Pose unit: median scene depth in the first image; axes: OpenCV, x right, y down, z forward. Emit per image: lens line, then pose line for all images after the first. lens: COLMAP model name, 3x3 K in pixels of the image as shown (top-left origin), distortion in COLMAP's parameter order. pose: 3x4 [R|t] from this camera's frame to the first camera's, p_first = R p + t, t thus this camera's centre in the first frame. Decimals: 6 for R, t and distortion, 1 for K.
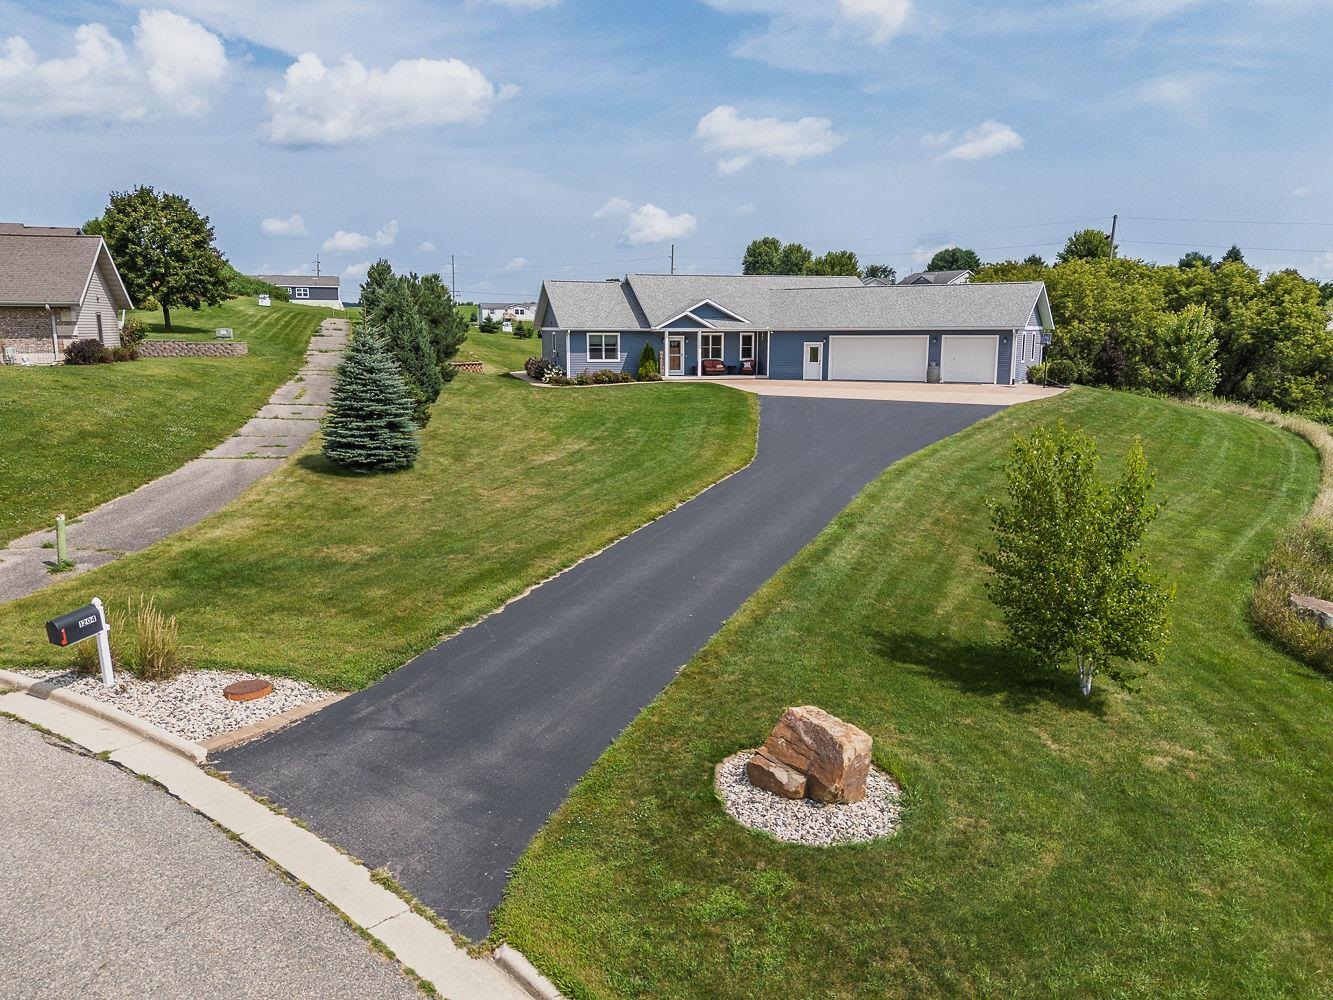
lens RADIAL K [[972.0, 0, 676.1], [0, 972.0, 495.7], [0, 0, 1]] dist [0.103491, -0.128335]
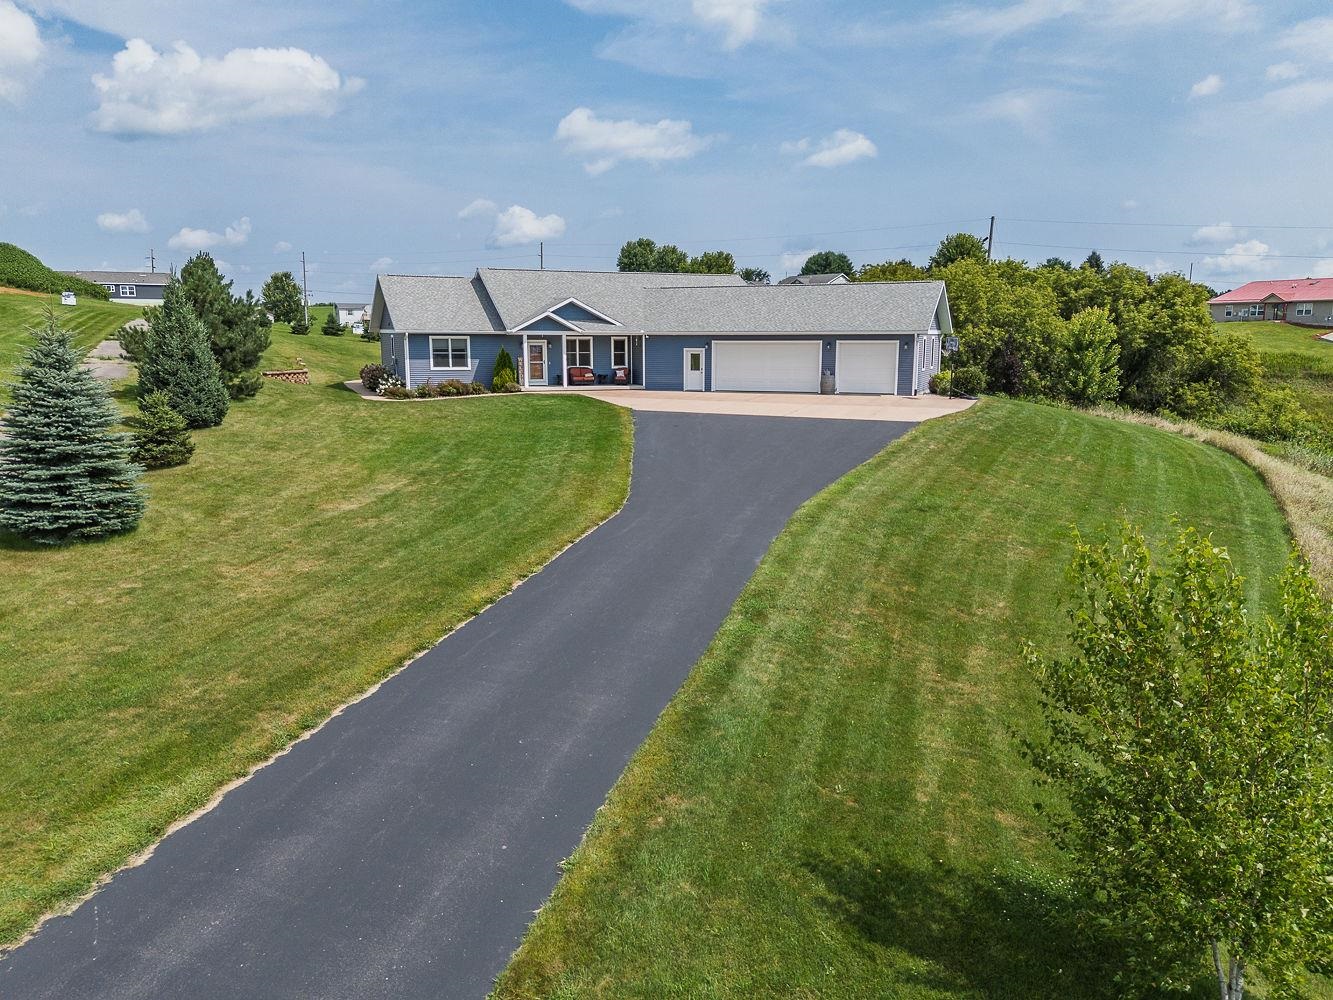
lens RADIAL K [[972.0, 0, 676.1], [0, 972.0, 495.7], [0, 0, 1]] dist [0.103491, -0.128335]
pose [[0.992352, -0.020164, 0.121784, 0.014629], [0.020474, 0.999790, -0.001295, -0.022918], [-0.121732, 0.003779, 0.992556, 0.129171]]
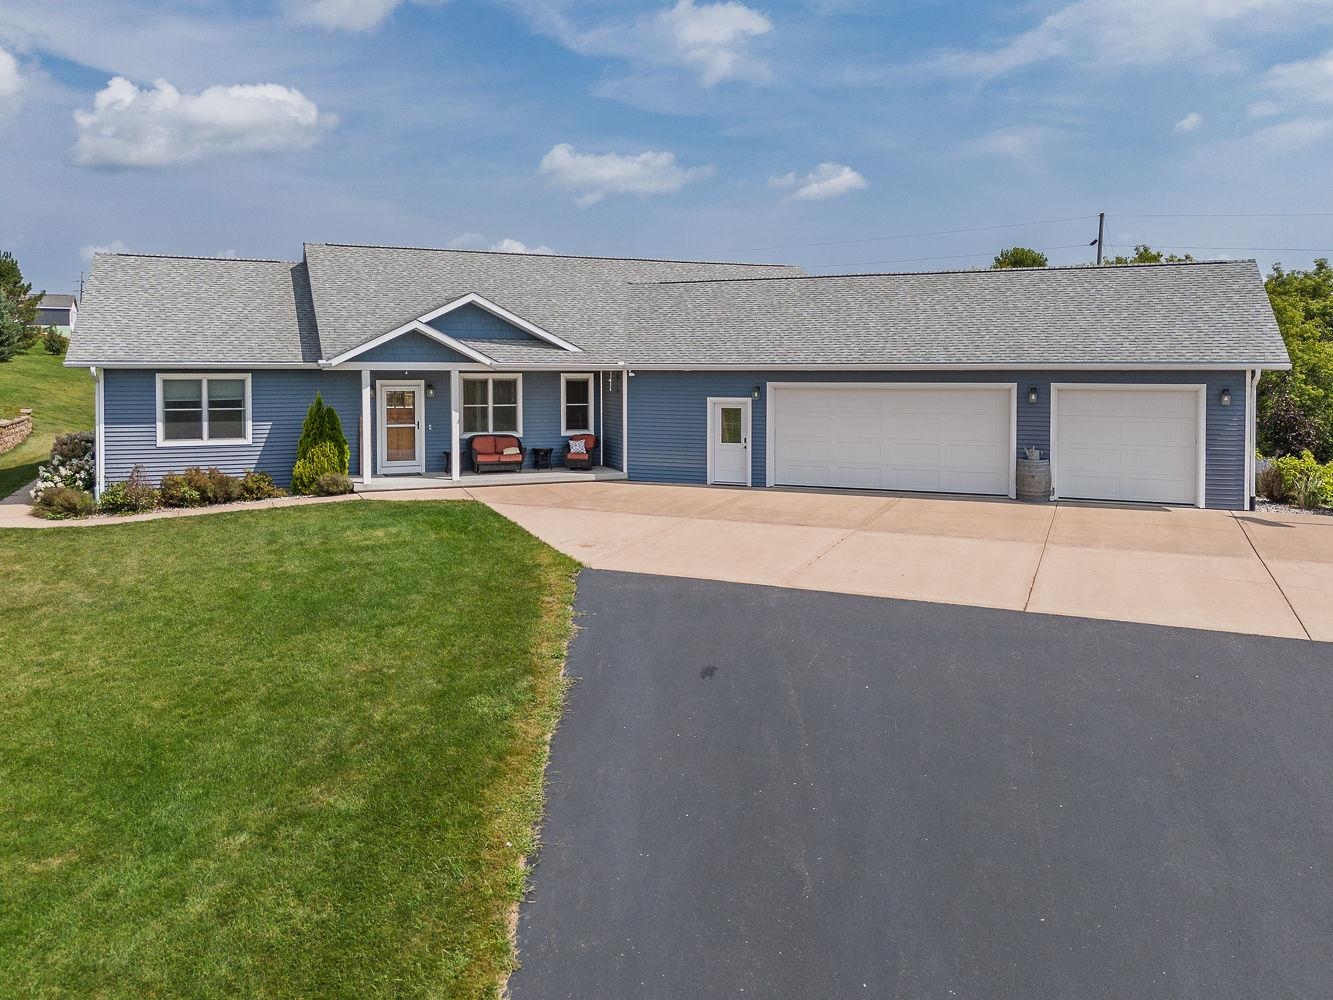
lens RADIAL K [[1010.9, 0, 682.0], [0, 1010.9, 429.3], [0, 0, 1]] dist [0.081056, -0.078762]
pose [[0.990356, -0.007762, 0.138330, 0.059327], [0.022421, 0.994248, -0.104727, -0.097384], [-0.136721, 0.106818, 0.984834, 0.570284]]
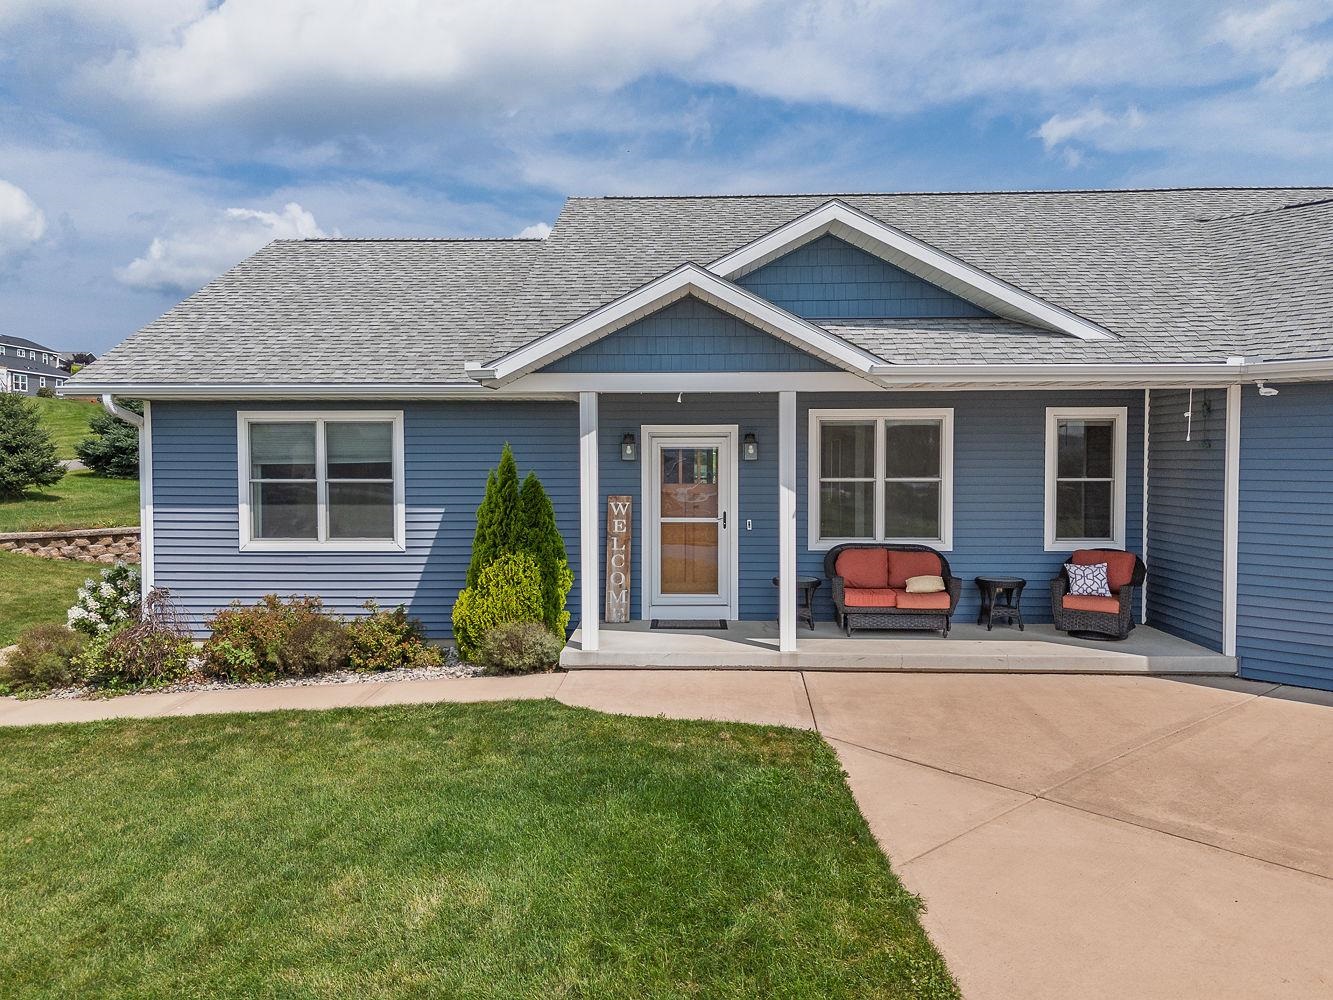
lens RADIAL K [[972.0, 0, 676.1], [0, 972.0, 495.7], [0, 0, 1]] dist [0.103491, -0.128335]
pose [[0.956194, 0.007777, -0.292629, 0.055643], [-0.046354, 0.991057, -0.125127, -0.127985], [0.289039, 0.133210, 0.948004, 0.833204]]
